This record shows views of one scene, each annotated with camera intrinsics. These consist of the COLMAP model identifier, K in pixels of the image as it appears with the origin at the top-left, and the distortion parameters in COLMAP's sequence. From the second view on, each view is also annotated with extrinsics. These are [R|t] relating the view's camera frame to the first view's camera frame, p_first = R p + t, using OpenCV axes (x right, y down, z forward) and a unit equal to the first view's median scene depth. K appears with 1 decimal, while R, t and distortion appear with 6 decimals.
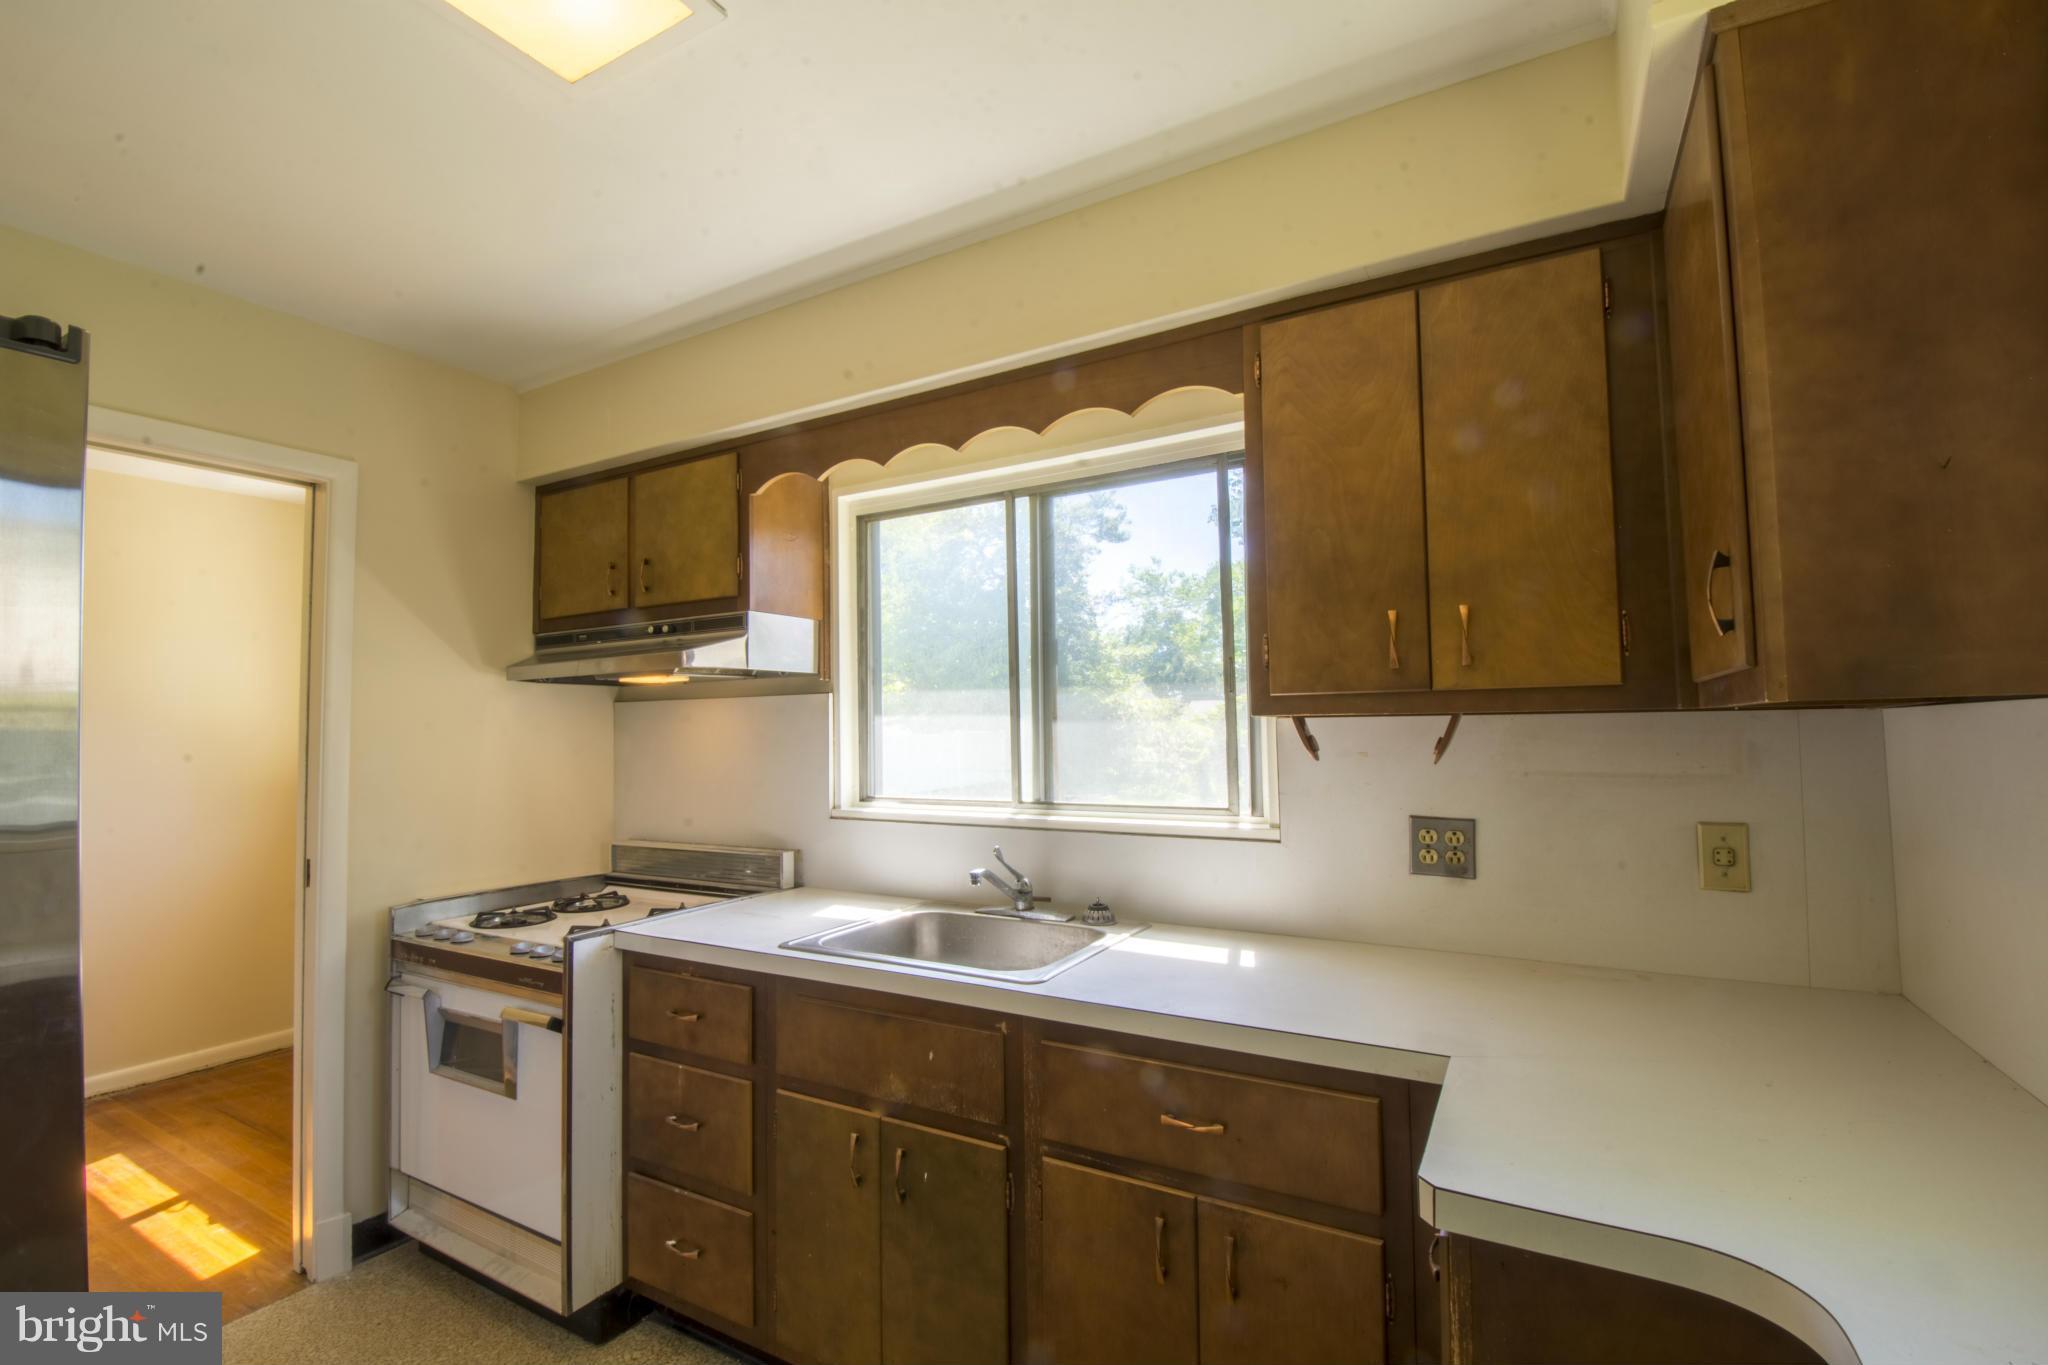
lens RADIAL K [[895.8, 0, 1016.9], [0, 895.8, 684.4], [0, 0, 1]] dist [-0.002917, -0.005359]
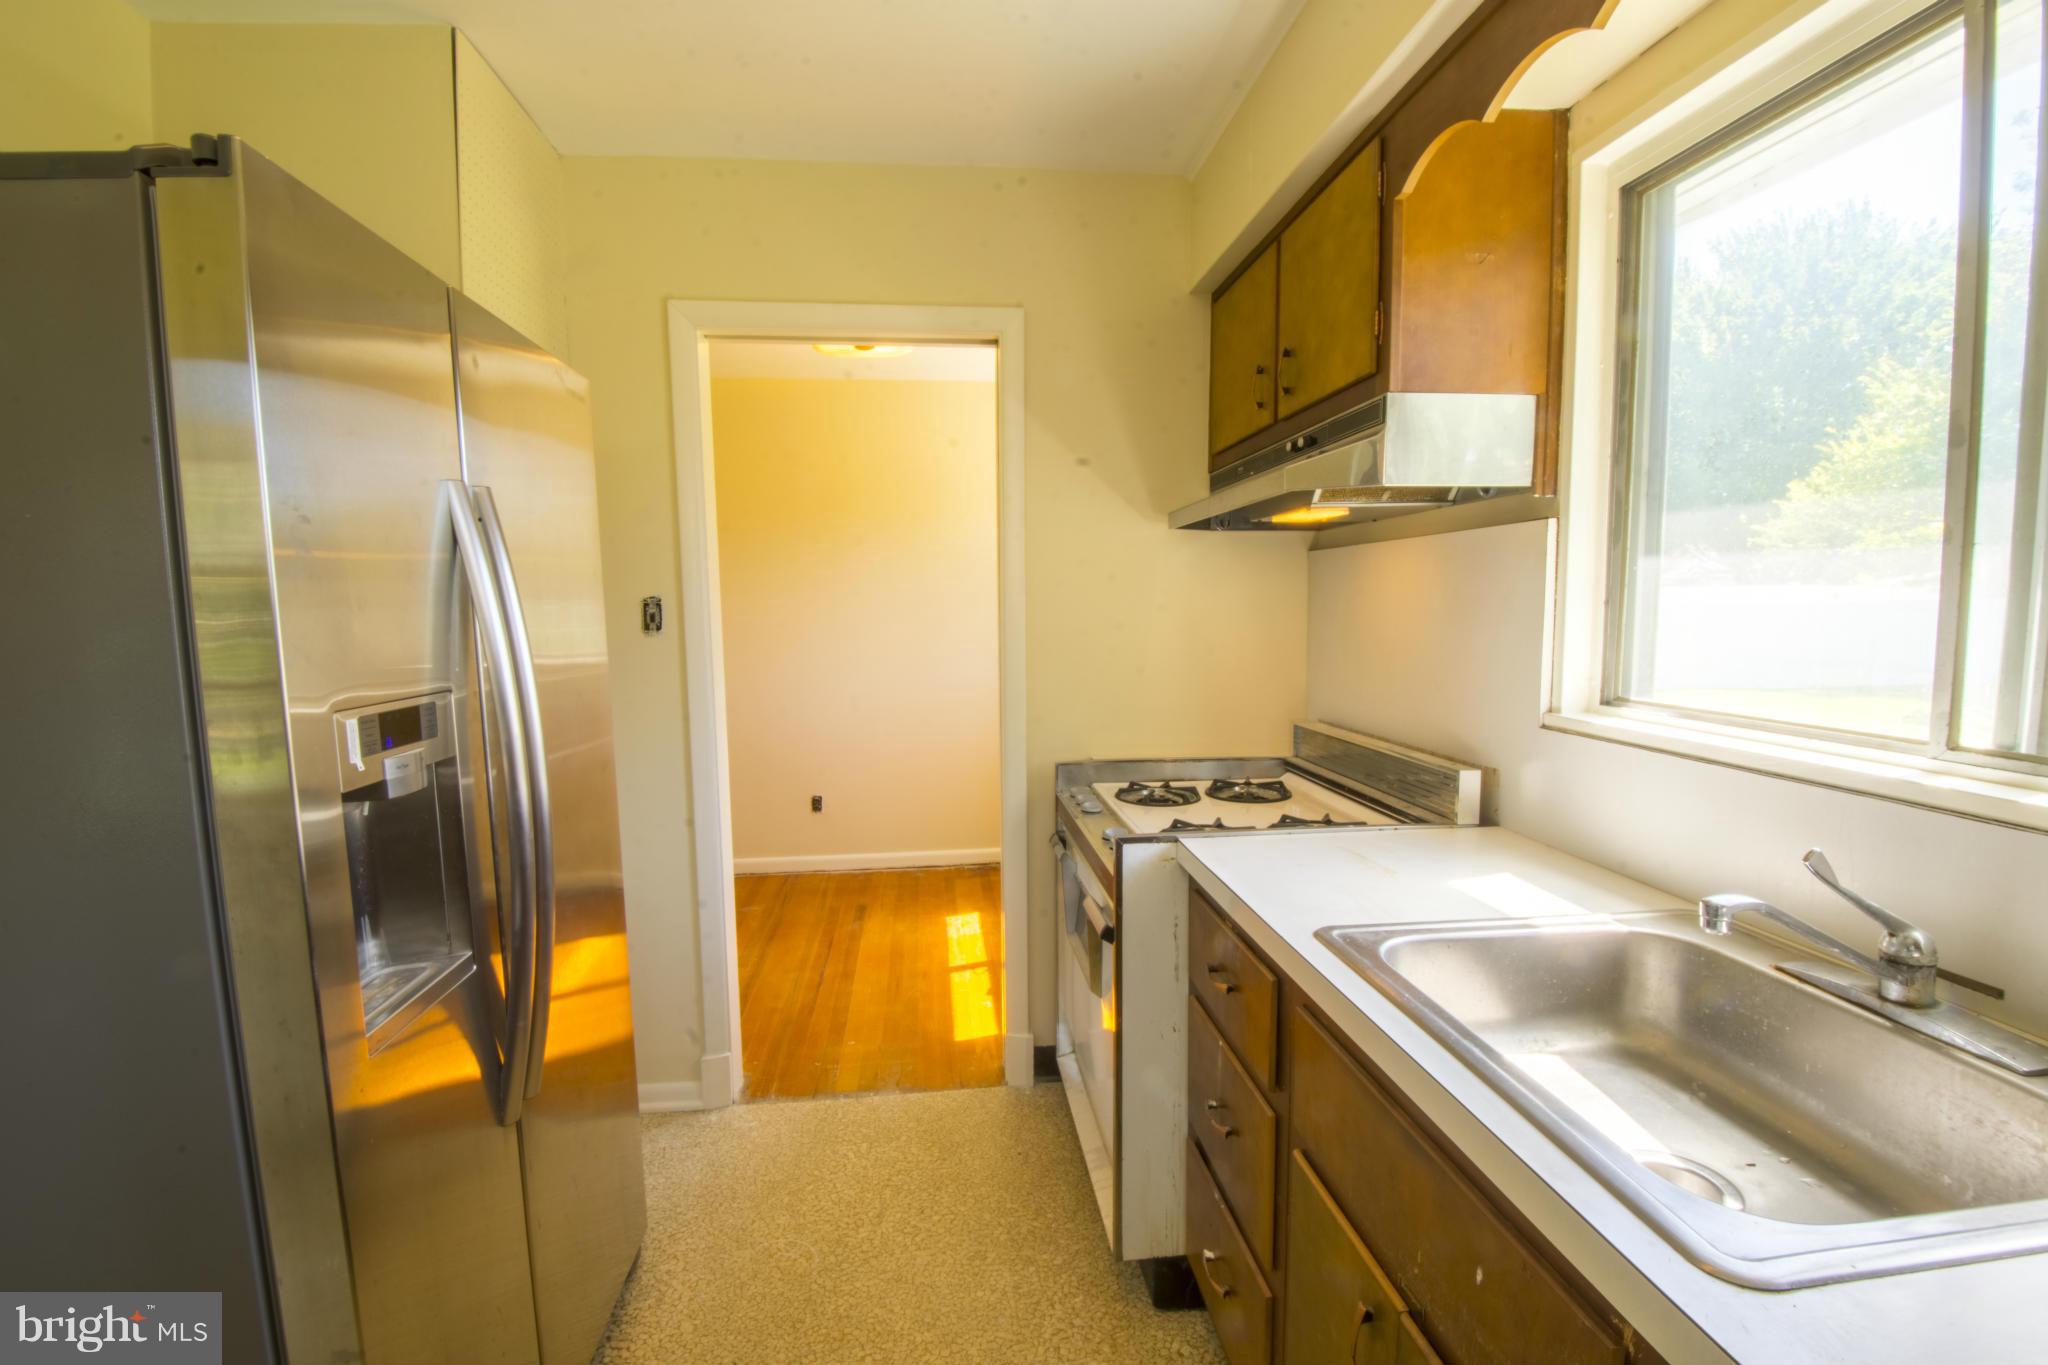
lens RADIAL K [[895.8, 0, 1028.6], [0, 895.8, 688.1], [0, 0, 1]] dist [-0.002917, -0.005359]
pose [[0.590399, 0.085950, -0.802522, 0.072437], [0.039064, 0.990105, 0.134779, 0.027781], [0.806166, -0.110923, 0.581199, 0.370747]]
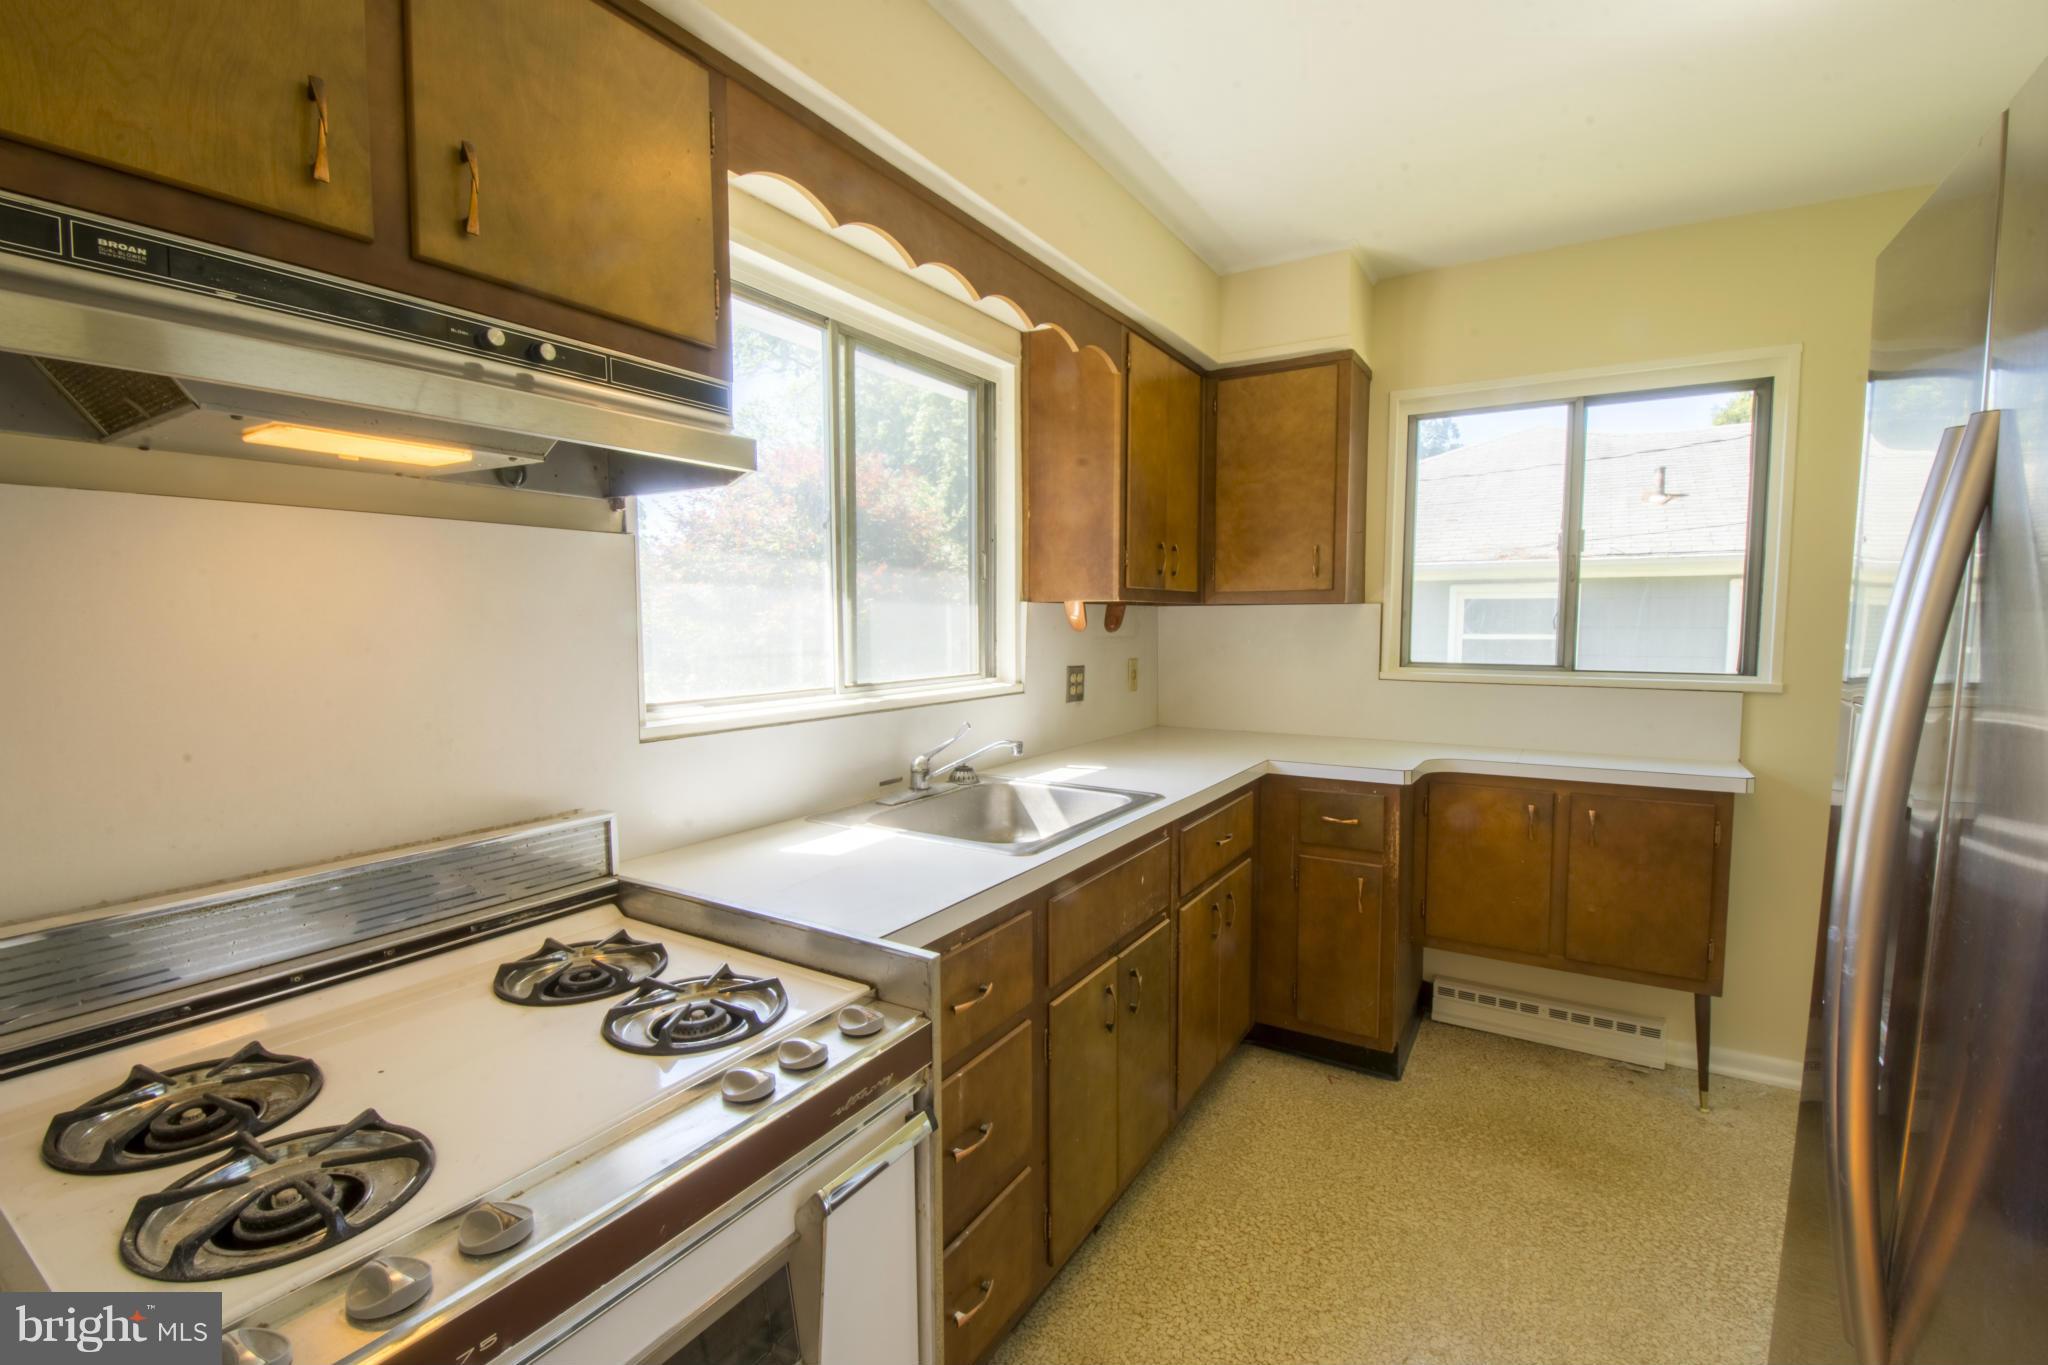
lens RADIAL K [[895.8, 0, 1020.5], [0, 895.8, 695.2], [0, 0, 1]] dist [-0.002917, -0.005359]
pose [[0.040378, -0.071778, 0.996603, -0.808999], [-0.045608, 0.996244, 0.073600, 0.060820], [-0.998143, -0.048425, 0.036953, 0.726082]]
